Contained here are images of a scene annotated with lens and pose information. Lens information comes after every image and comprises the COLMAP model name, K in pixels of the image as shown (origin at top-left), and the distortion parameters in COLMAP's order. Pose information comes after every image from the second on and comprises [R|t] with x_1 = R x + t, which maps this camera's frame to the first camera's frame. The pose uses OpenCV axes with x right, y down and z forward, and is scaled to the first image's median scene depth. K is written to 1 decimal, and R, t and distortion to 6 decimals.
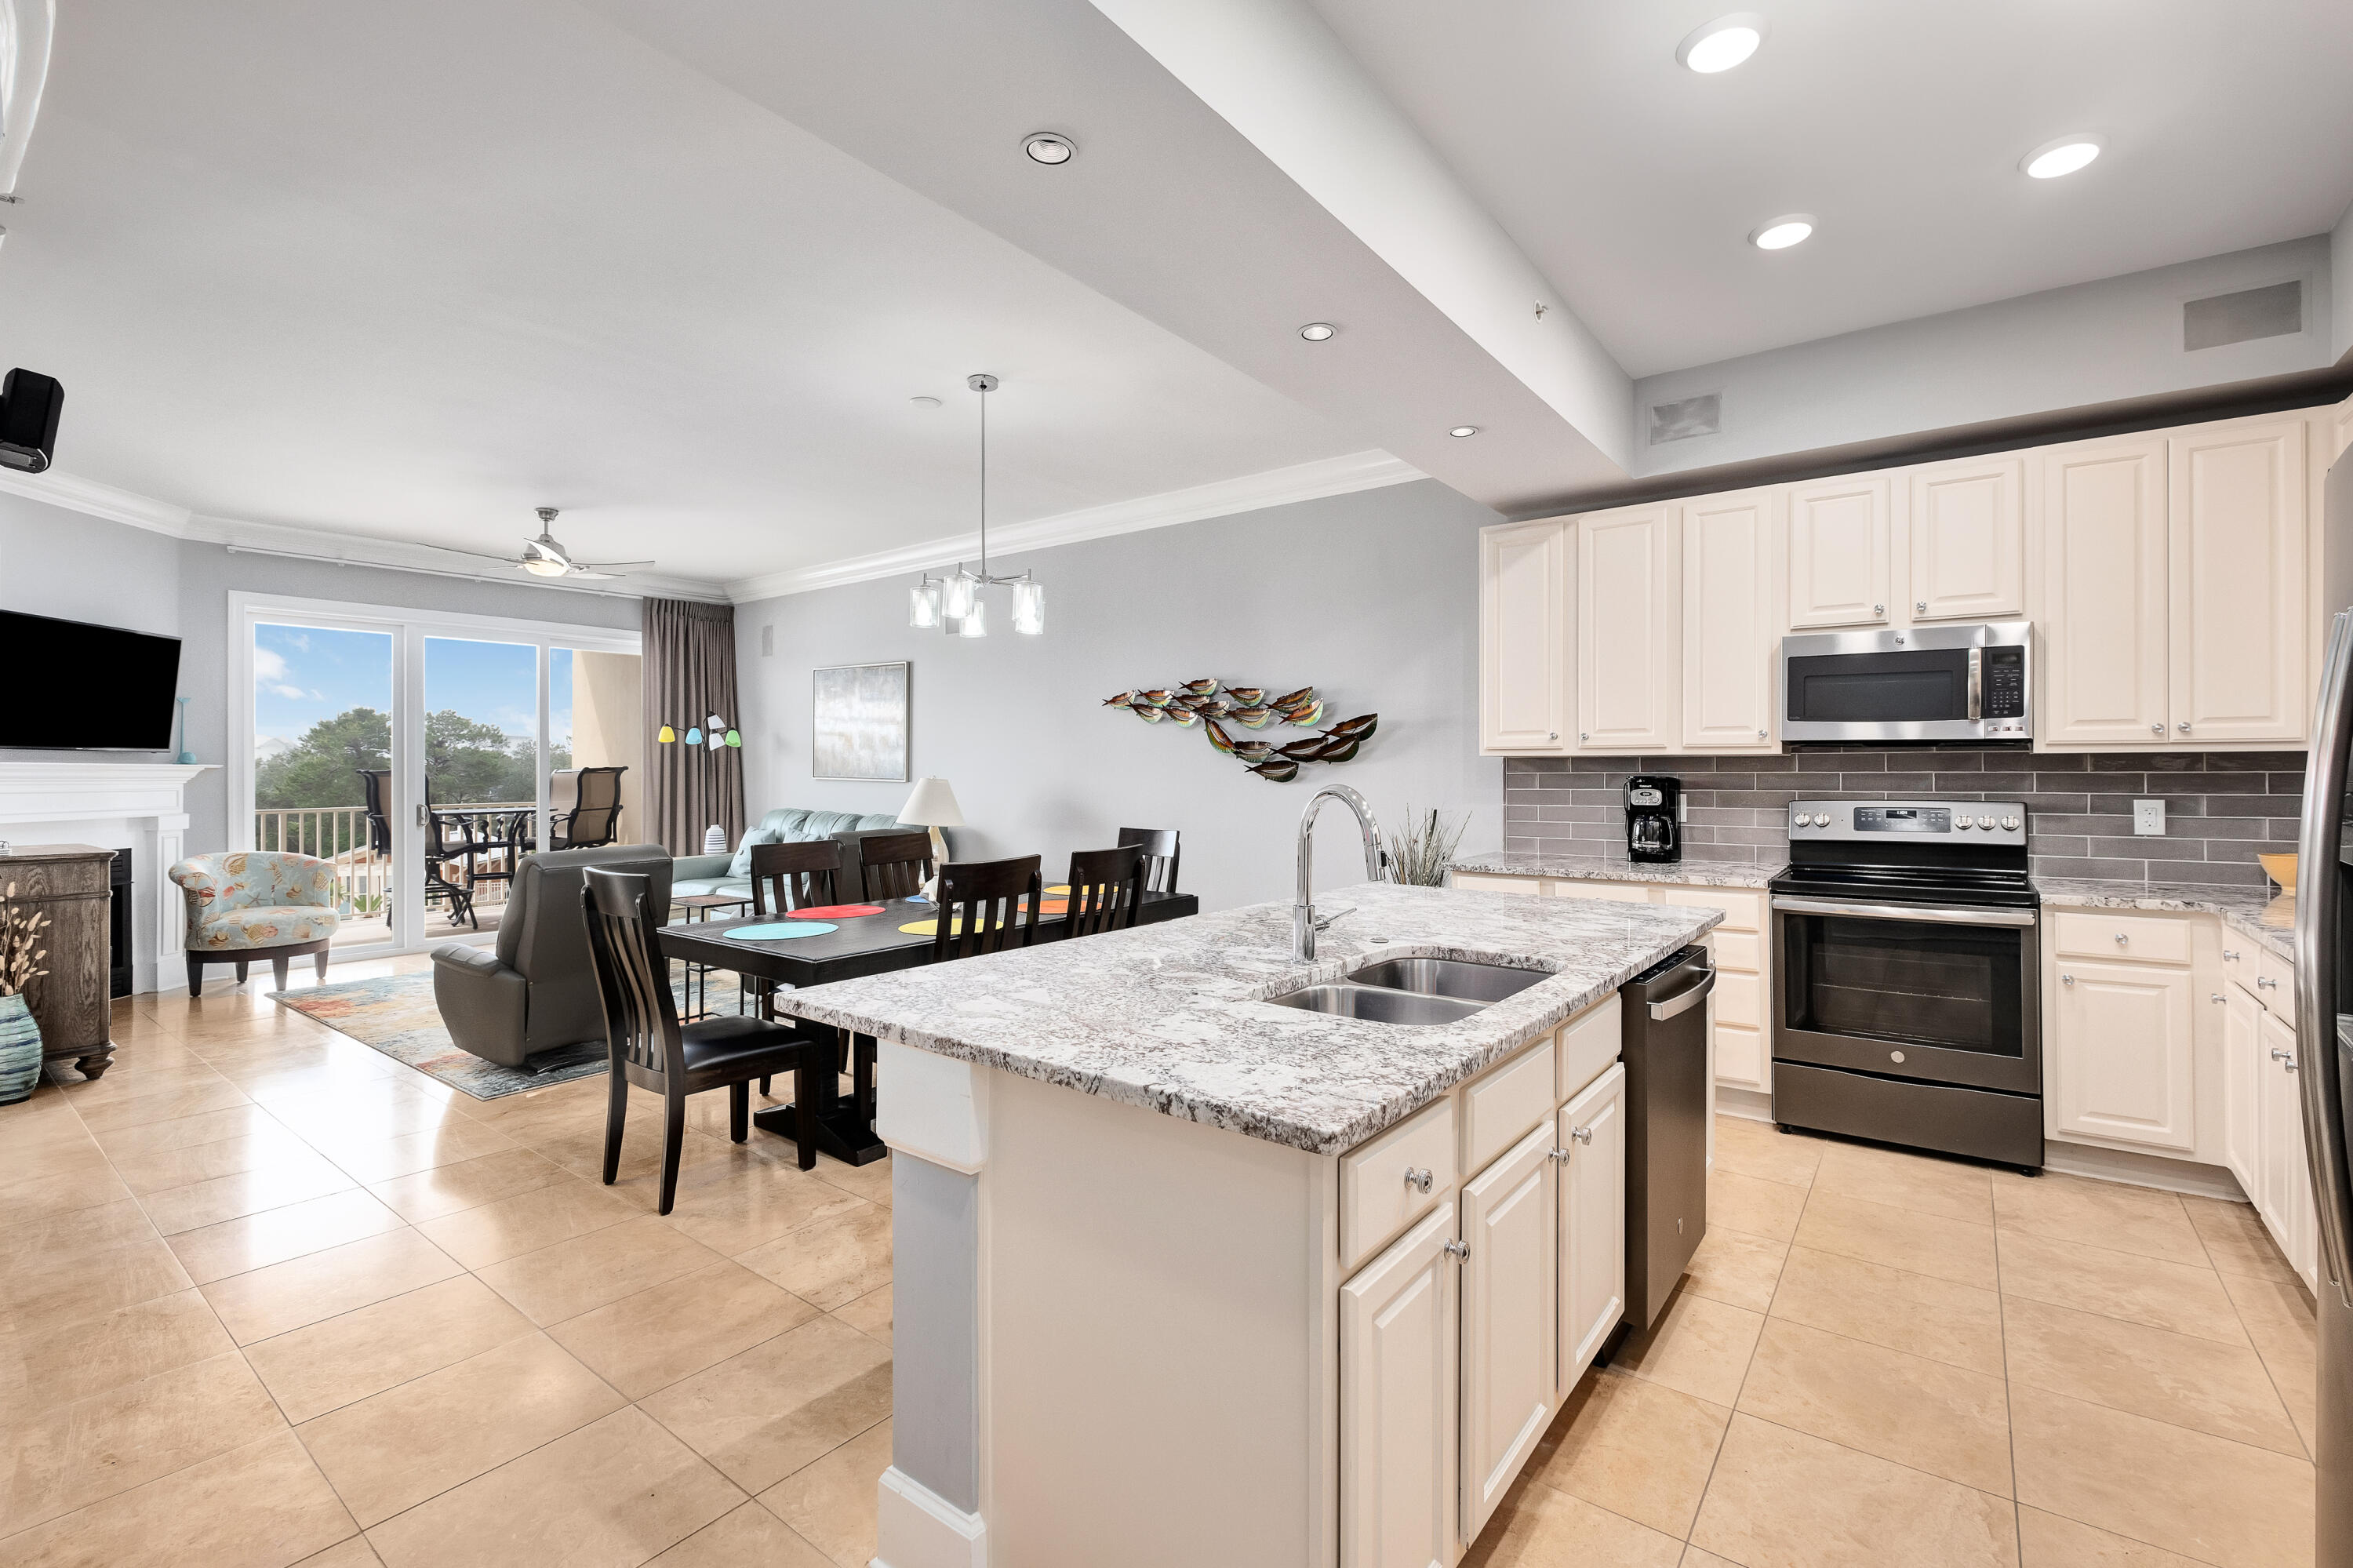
lens RADIAL K [[1012.5, 0, 1190.1], [0, 1012.5, 763.5], [0, 0, 1]] dist [0.001895, -0.001432]
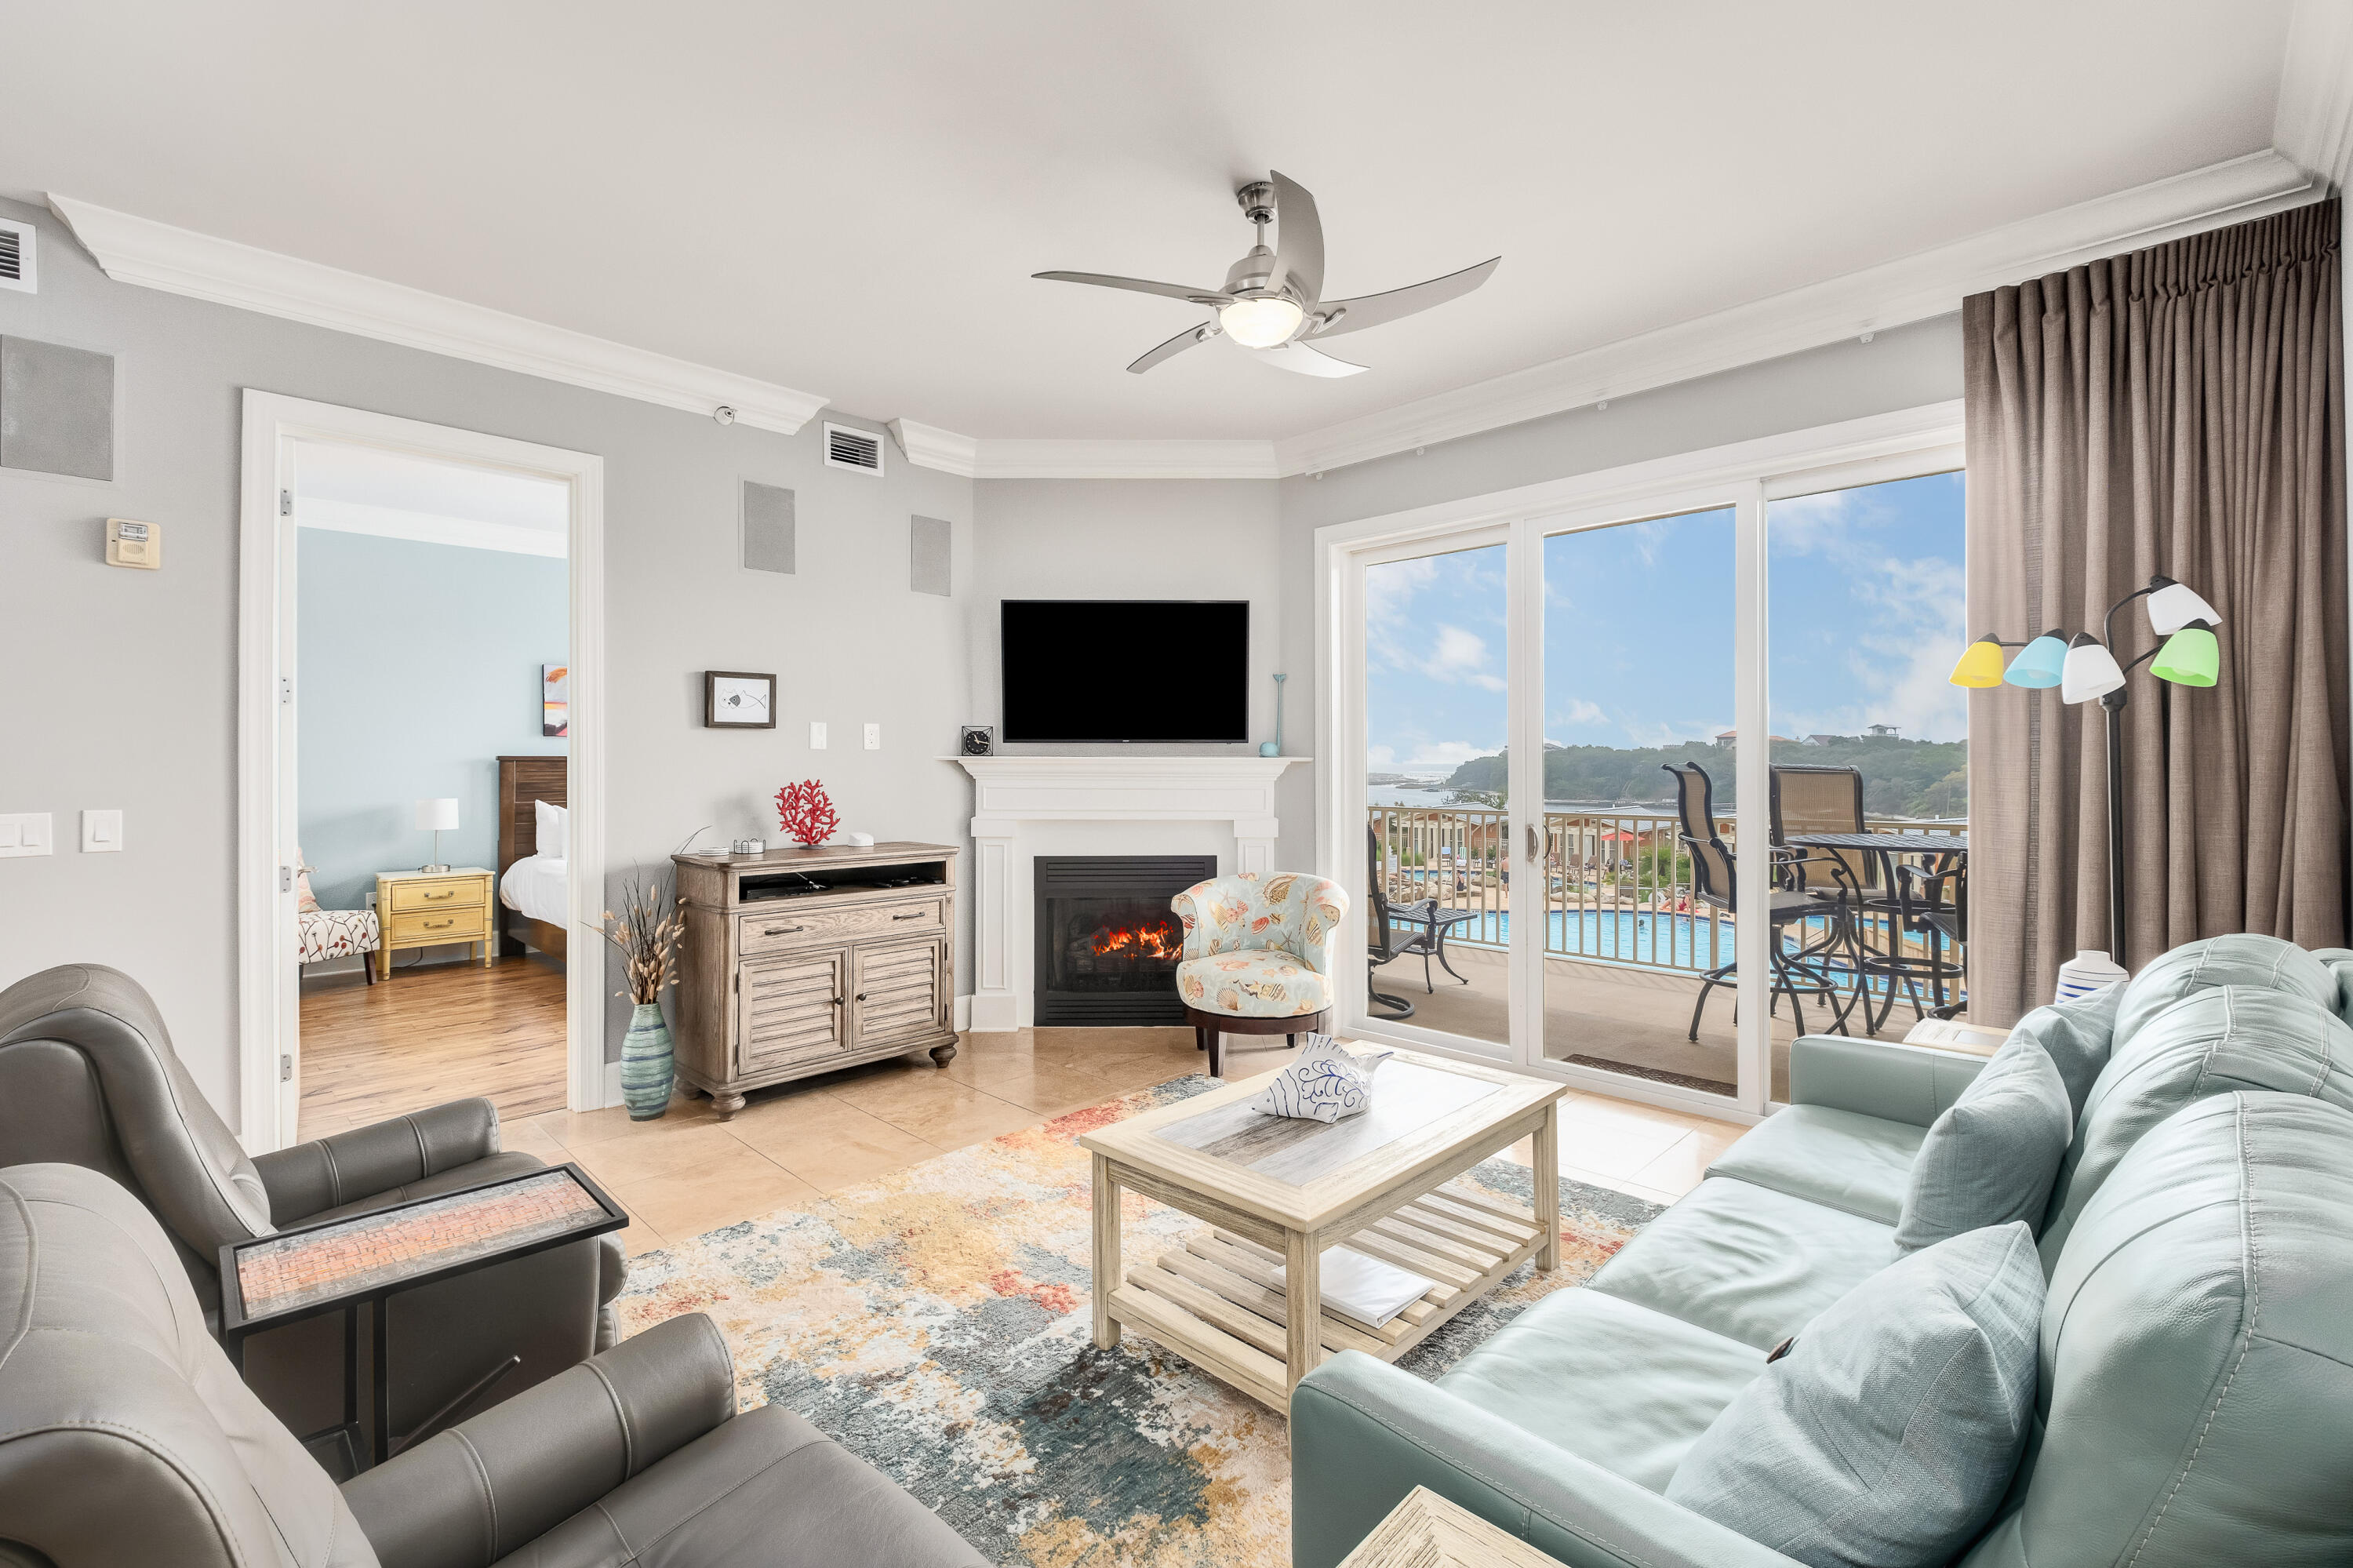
lens RADIAL K [[1012.5, 0, 1190.2], [0, 1012.5, 764.6], [0, 0, 1]] dist [0.001895, -0.001432]
pose [[-0.129479, 0.006769, -0.991559, -0.182930], [0.006022, 0.999964, 0.006040, 0.001328], [0.991564, -0.005189, -0.129515, 1.025743]]
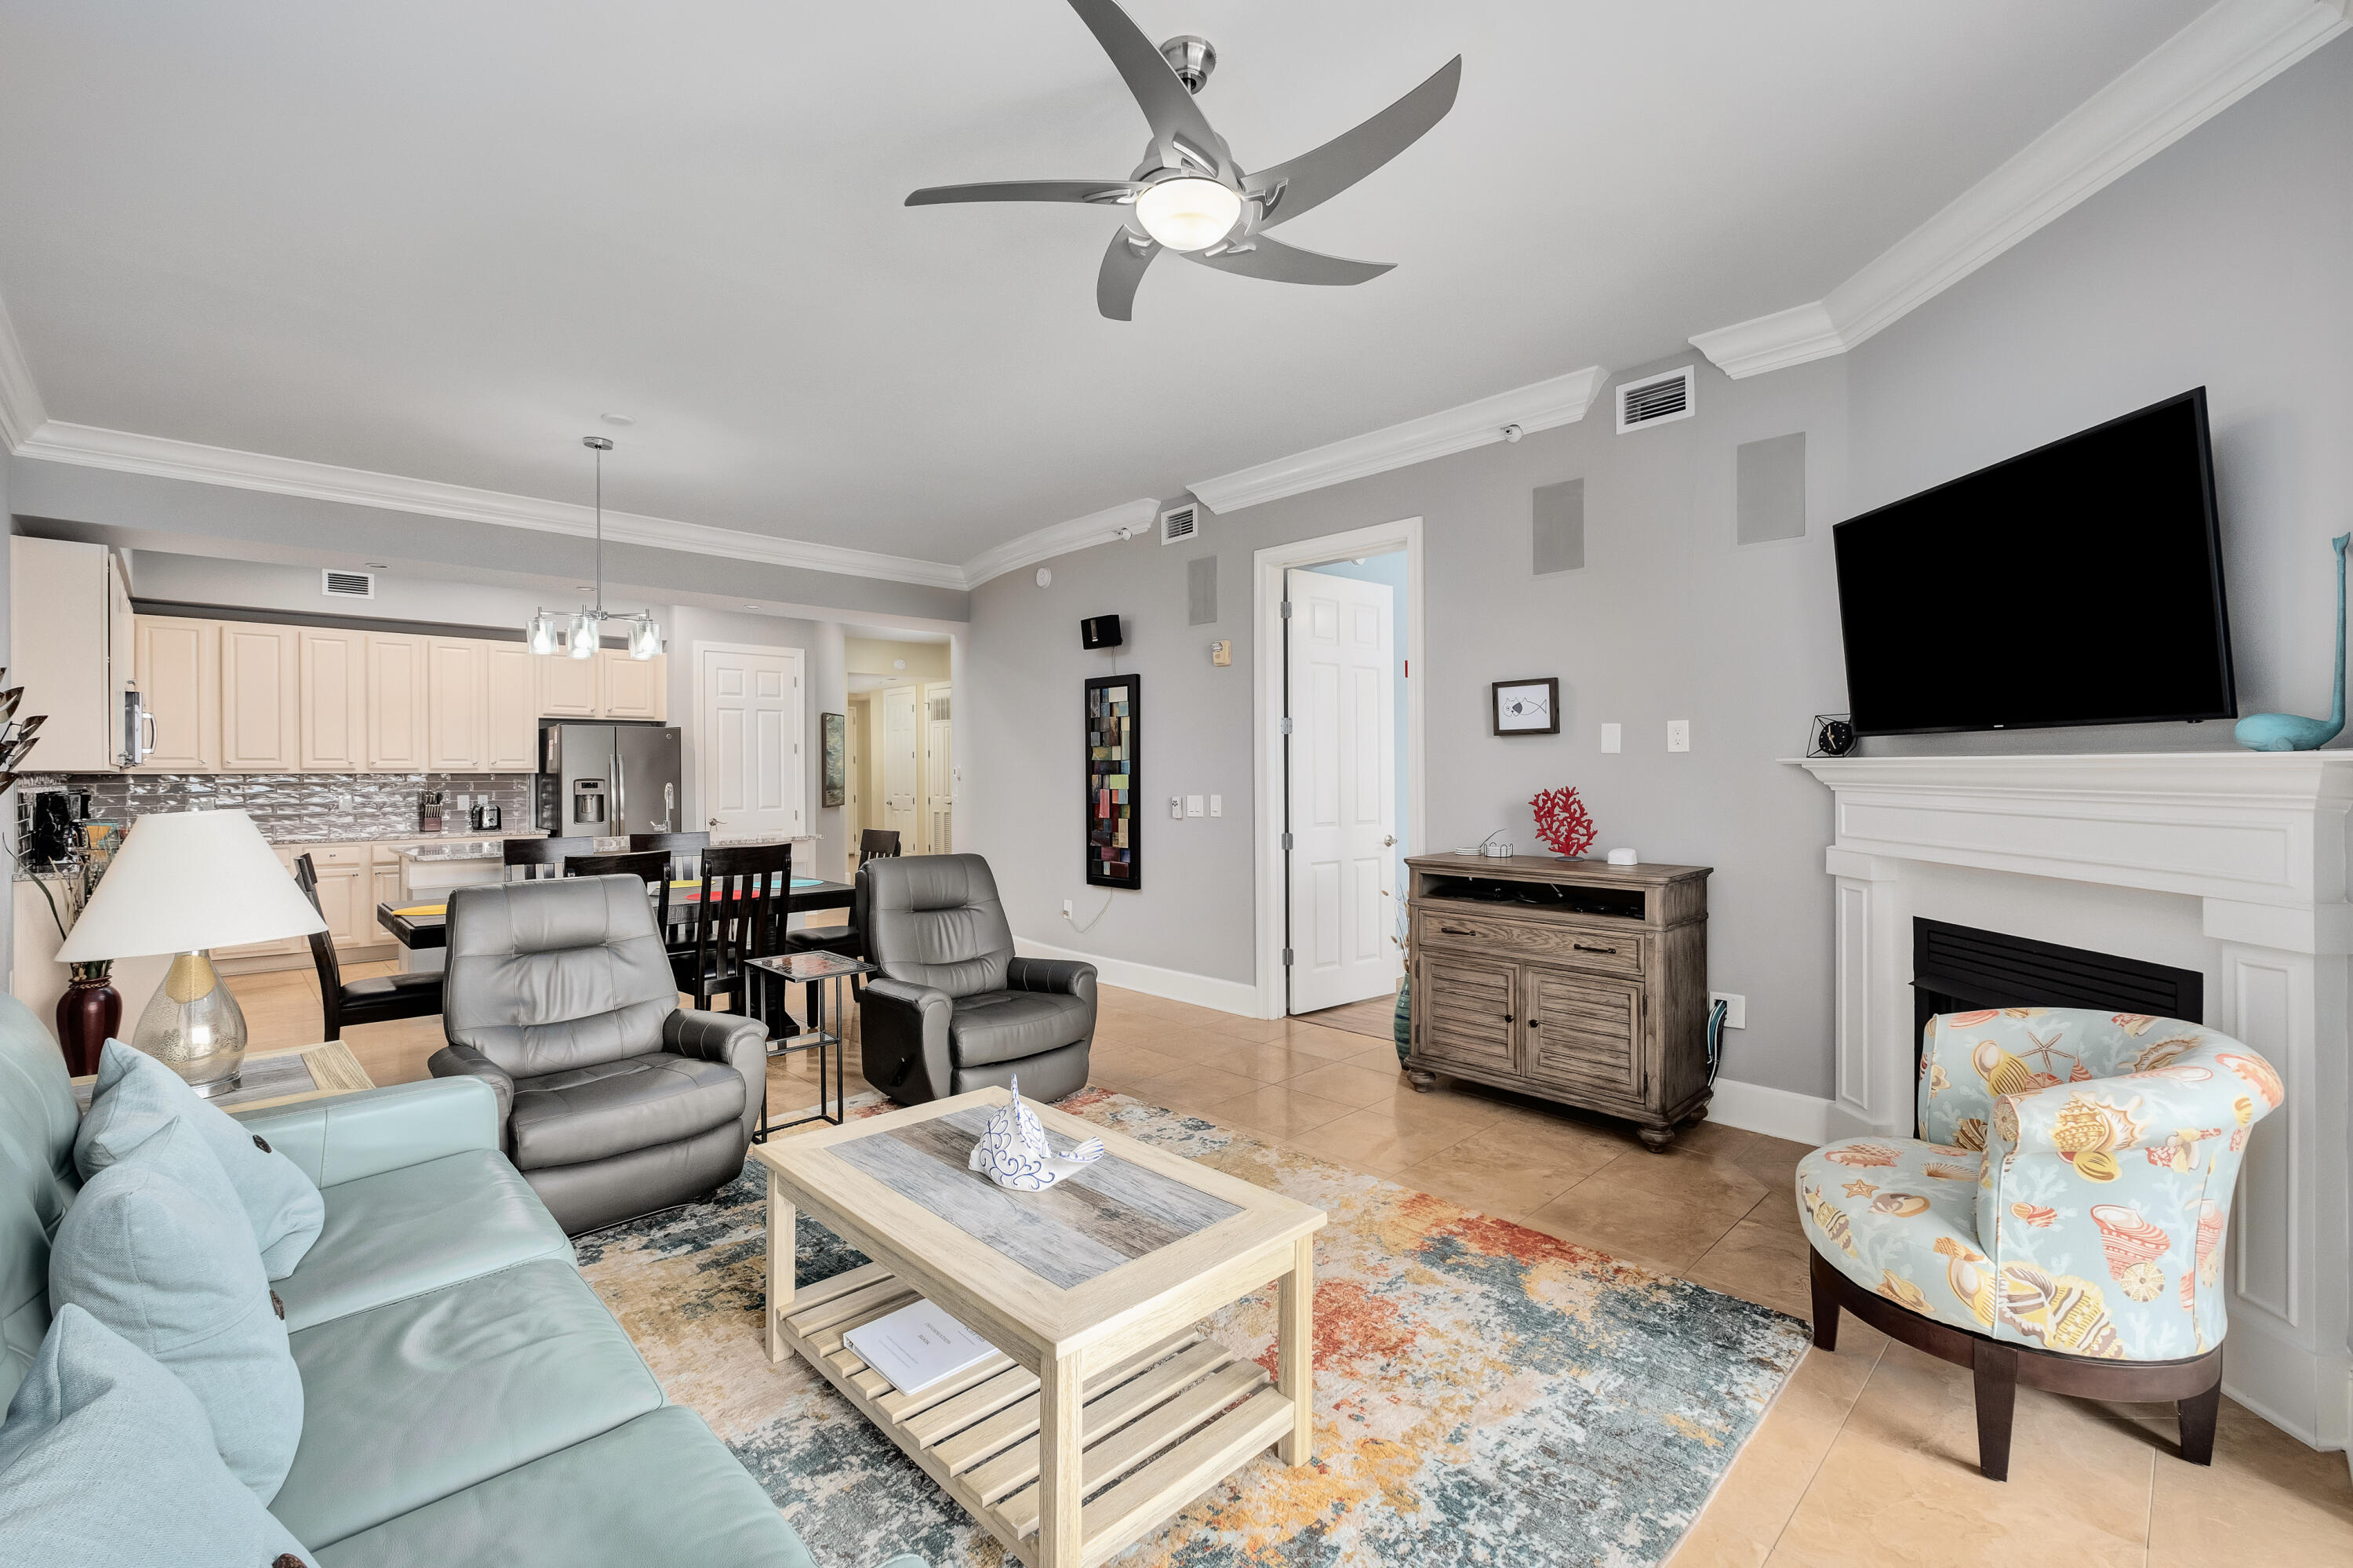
lens RADIAL K [[1012.5, 0, 1173.4], [0, 1012.5, 776.5], [0, 0, 1]] dist [0.001895, -0.001432]
pose [[-0.987463, 0.010617, 0.157496, -0.680138], [0.010903, 0.999940, 0.000952, 0.004279], [-0.157476, 0.002658, -0.987519, 1.353085]]
